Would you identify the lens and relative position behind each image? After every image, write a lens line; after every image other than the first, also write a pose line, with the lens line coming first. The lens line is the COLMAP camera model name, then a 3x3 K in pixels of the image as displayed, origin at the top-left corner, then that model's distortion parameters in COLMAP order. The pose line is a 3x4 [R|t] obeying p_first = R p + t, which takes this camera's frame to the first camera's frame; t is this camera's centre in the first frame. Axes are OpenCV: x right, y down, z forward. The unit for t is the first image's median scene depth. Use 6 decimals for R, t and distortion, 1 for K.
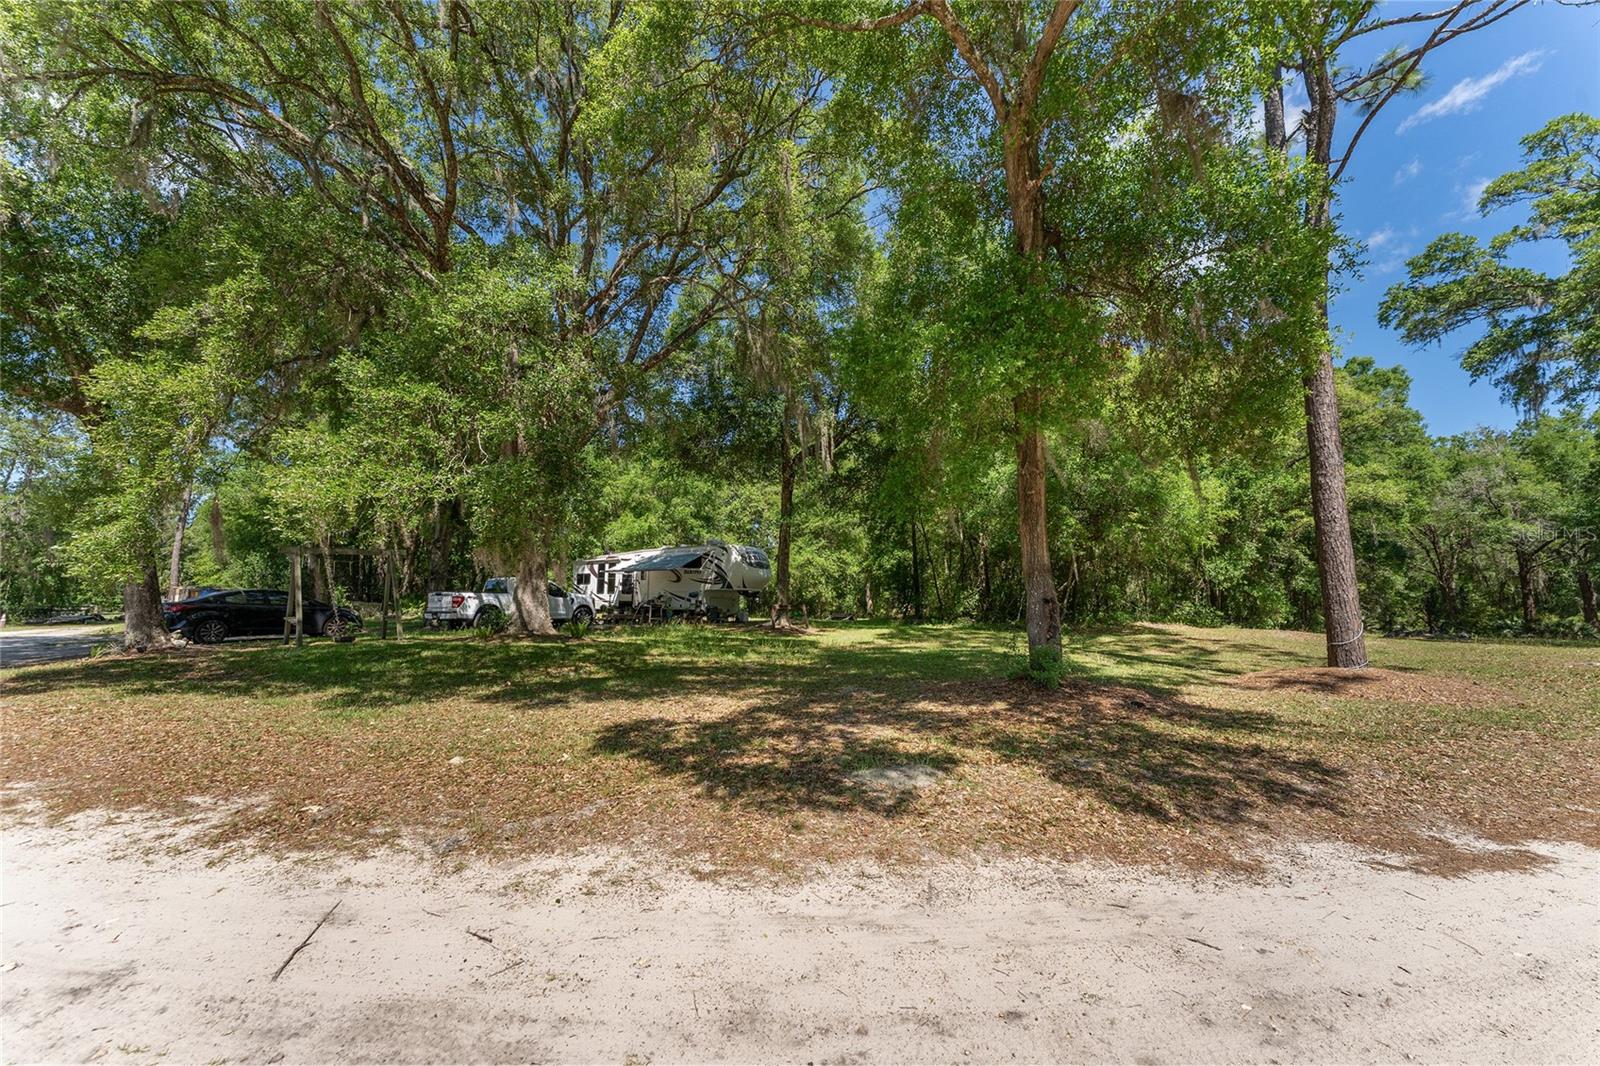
lens RADIAL K [[637.7, 0, 799.7], [0, 637.7, 535.8], [0, 0, 1]] dist [0.000738, -0.000532]
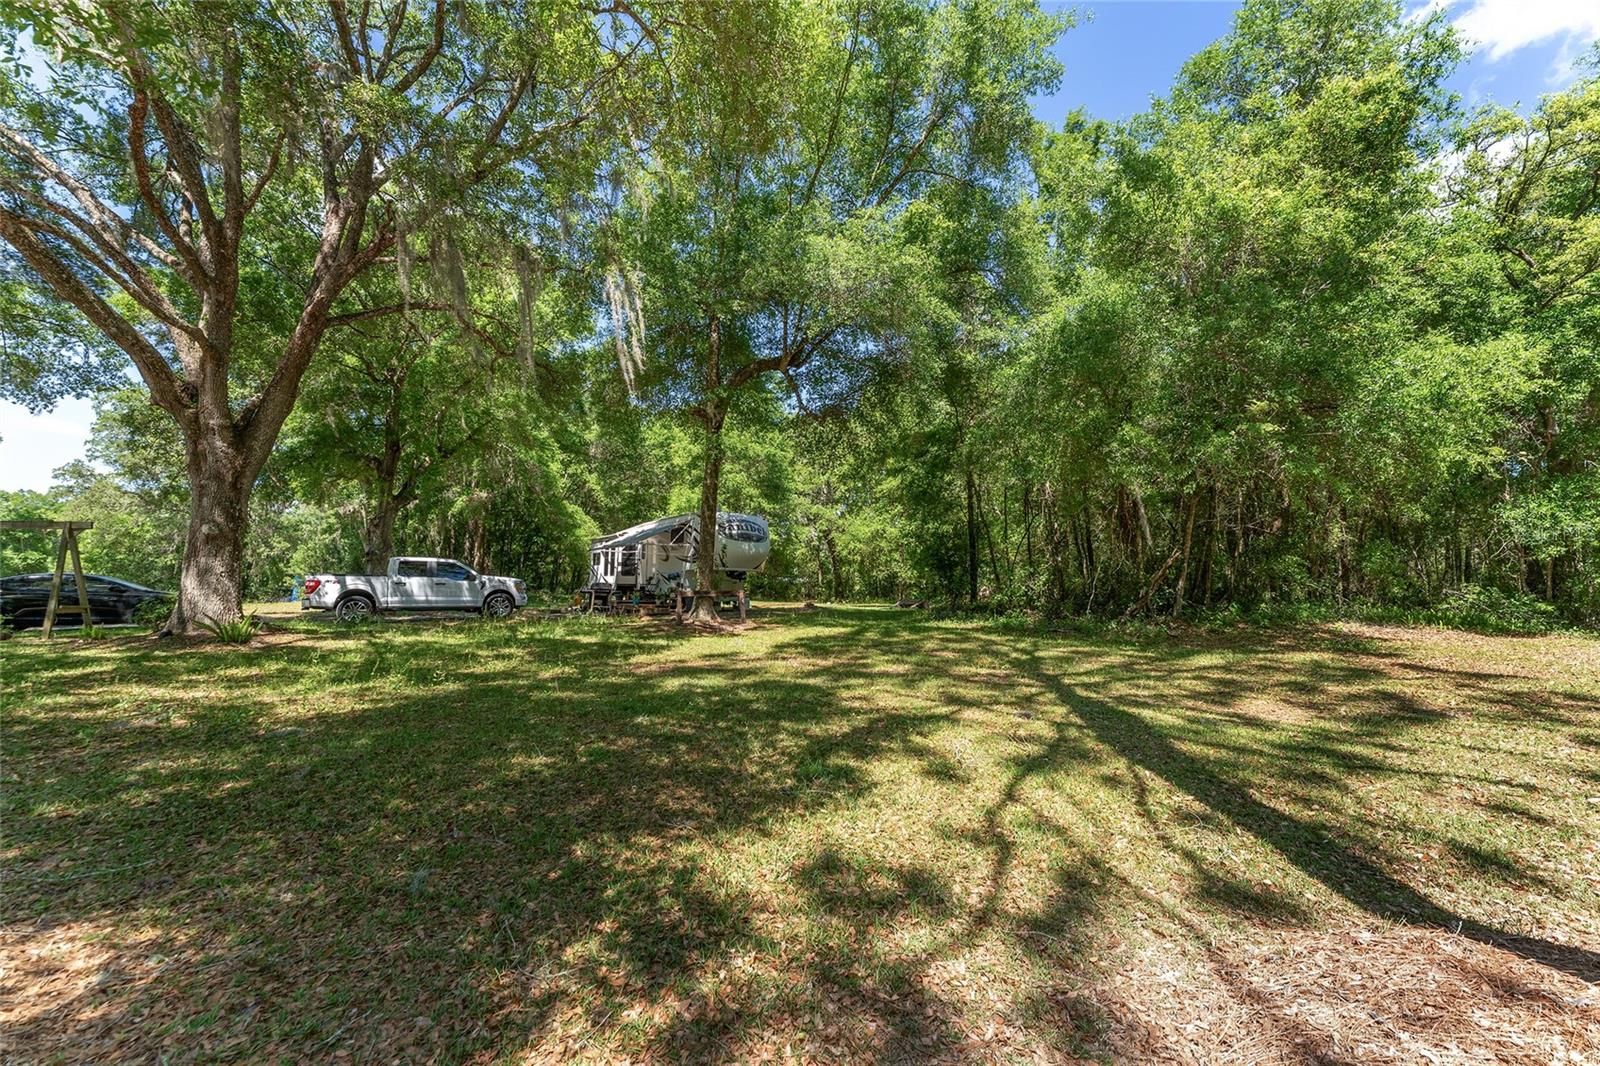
lens RADIAL K [[637.7, 0, 798.8], [0, 637.7, 535.0], [0, 0, 1]] dist [0.000738, -0.000532]
pose [[0.943009, -0.027307, -0.331646, 0.253381], [0.036751, 0.999077, 0.022238, 0.029268], [0.330733, -0.033159, 0.943142, 0.307752]]
